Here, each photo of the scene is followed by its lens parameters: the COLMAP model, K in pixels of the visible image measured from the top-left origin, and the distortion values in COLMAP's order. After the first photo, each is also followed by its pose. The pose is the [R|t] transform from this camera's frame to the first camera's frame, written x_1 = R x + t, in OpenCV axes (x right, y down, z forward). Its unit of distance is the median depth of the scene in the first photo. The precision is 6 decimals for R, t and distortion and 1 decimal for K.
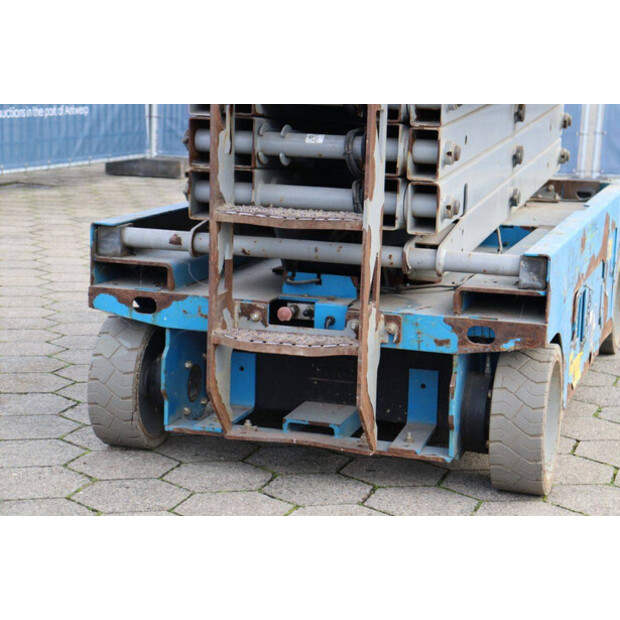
lens RADIAL K [[1451.2, 0, 314.4], [0, 1451.2, 304.4], [0, 0, 1]] dist [0.359817, 0.000000]
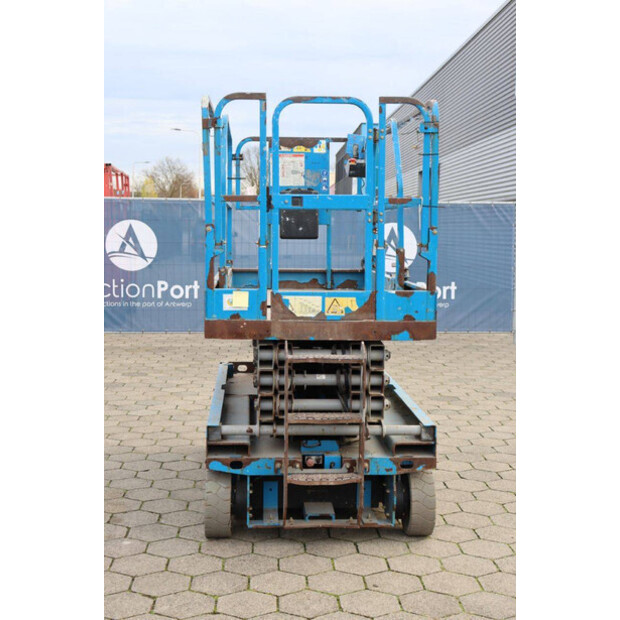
lens RADIAL K [[908.6, 0, 311.1], [0, 908.6, 307.9], [0, 0, 1]] dist [0.078271, 0.000000]
pose [[0.938904, -0.051660, 0.340279, -0.443086], [0.076694, 0.995216, -0.060527, -0.132619], [-0.335524, 0.082926, 0.938374, -0.214695]]
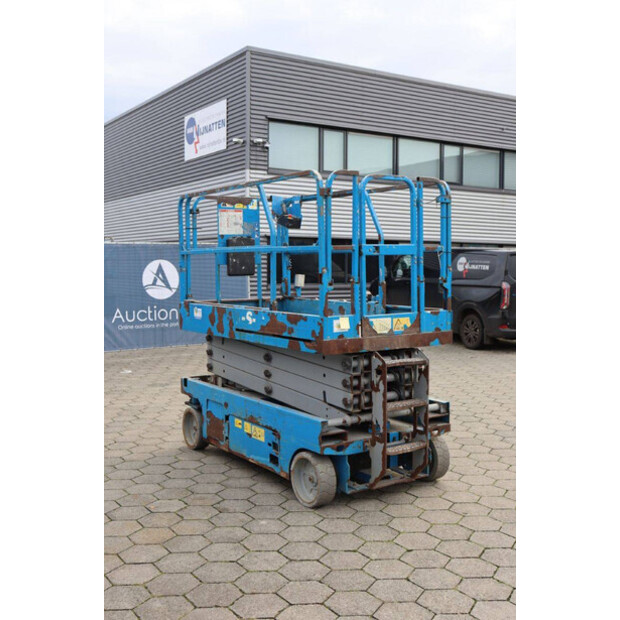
lens RADIAL K [[723.4, 0, 308.6], [0, 723.4, 309.9], [0, 0, 1]] dist [-0.010595, 0.000000]
pose [[0.638597, -0.085336, 0.764795, -1.156105], [0.153097, 0.988055, -0.017587, -0.237595], [-0.754159, 0.128319, 0.644033, 0.182324]]
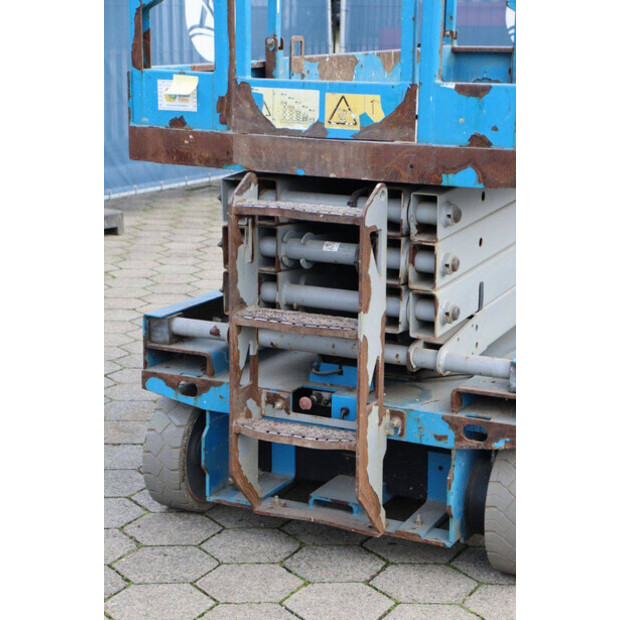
lens RADIAL K [[1451.2, 0, 319.0], [0, 1451.2, 313.4], [0, 0, 1]] dist [0.359817, 0.000000]
pose [[0.984757, 0.015454, -0.173249, 0.180147], [-0.008103, 0.999040, 0.043061, -0.109433], [0.173748, -0.041001, 0.983936, -0.079363]]
